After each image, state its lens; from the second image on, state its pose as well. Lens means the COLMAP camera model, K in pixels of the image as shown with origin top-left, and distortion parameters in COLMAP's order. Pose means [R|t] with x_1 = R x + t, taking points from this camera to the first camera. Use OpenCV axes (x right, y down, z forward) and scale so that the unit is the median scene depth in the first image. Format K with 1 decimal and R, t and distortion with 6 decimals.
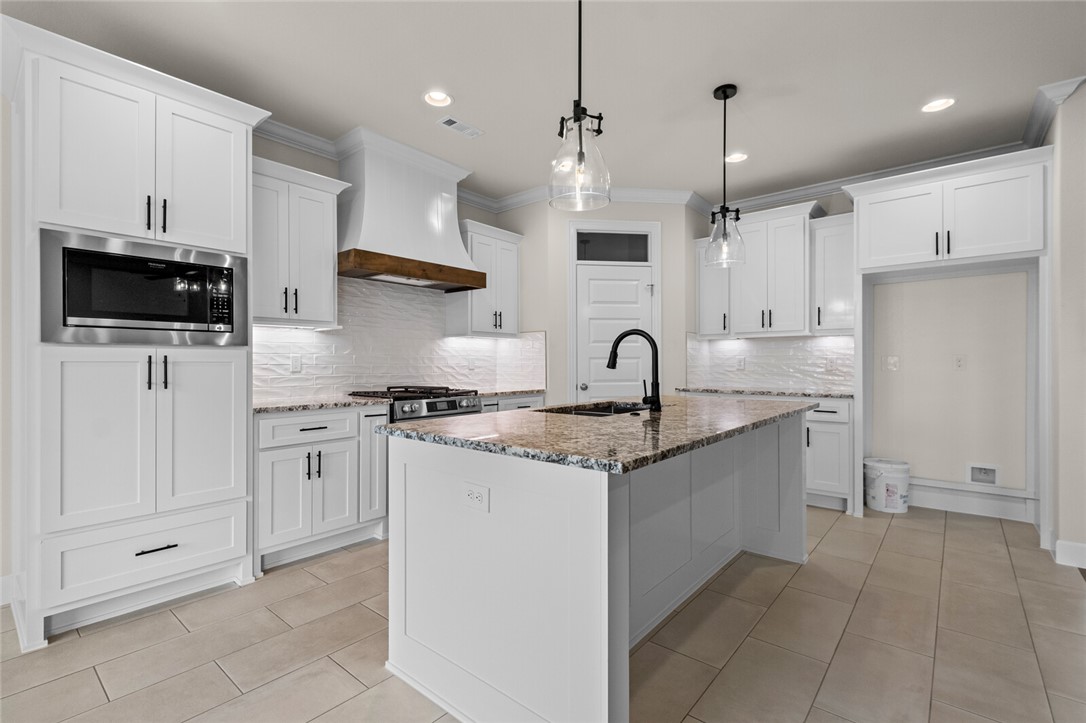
lens RADIAL K [[494.5, 0, 546.2], [0, 494.5, 355.9], [0, 0, 1]] dist [0.009576, -0.005317]
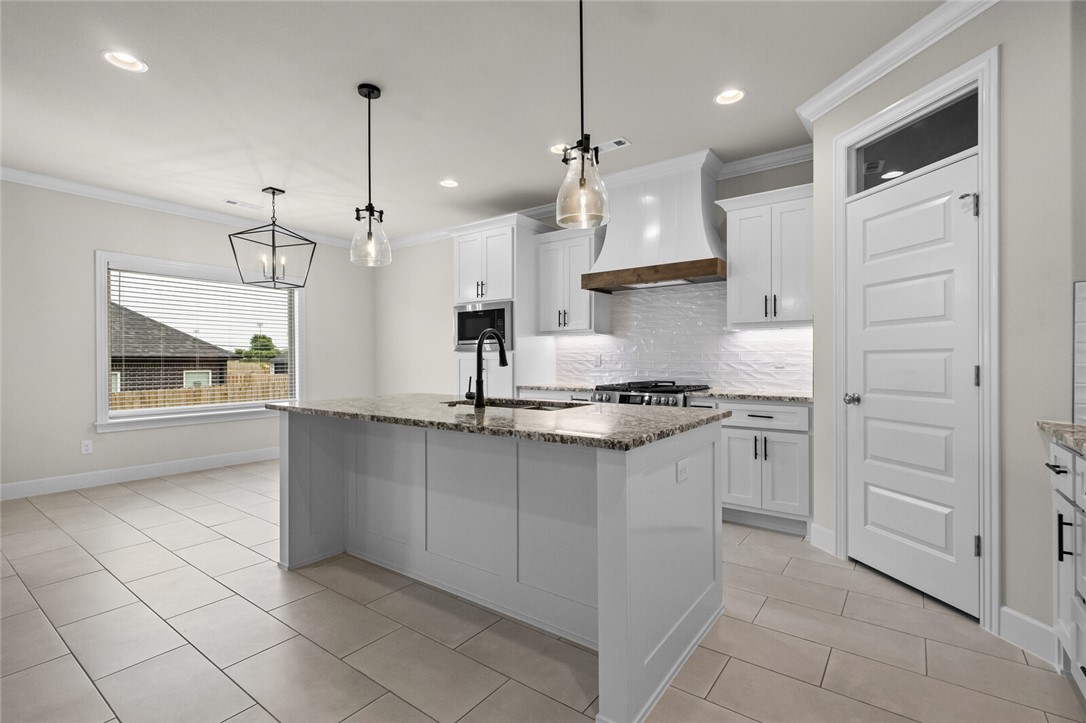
lens RADIAL K [[494.5, 0, 537.8], [0, 494.5, 362.4], [0, 0, 1]] dist [0.009576, -0.005317]
pose [[0.050725, 0.008244, -0.998679, 0.797412], [0.016259, 0.999827, 0.009079, 0.006139], [0.998580, -0.016698, 0.050582, 0.680904]]
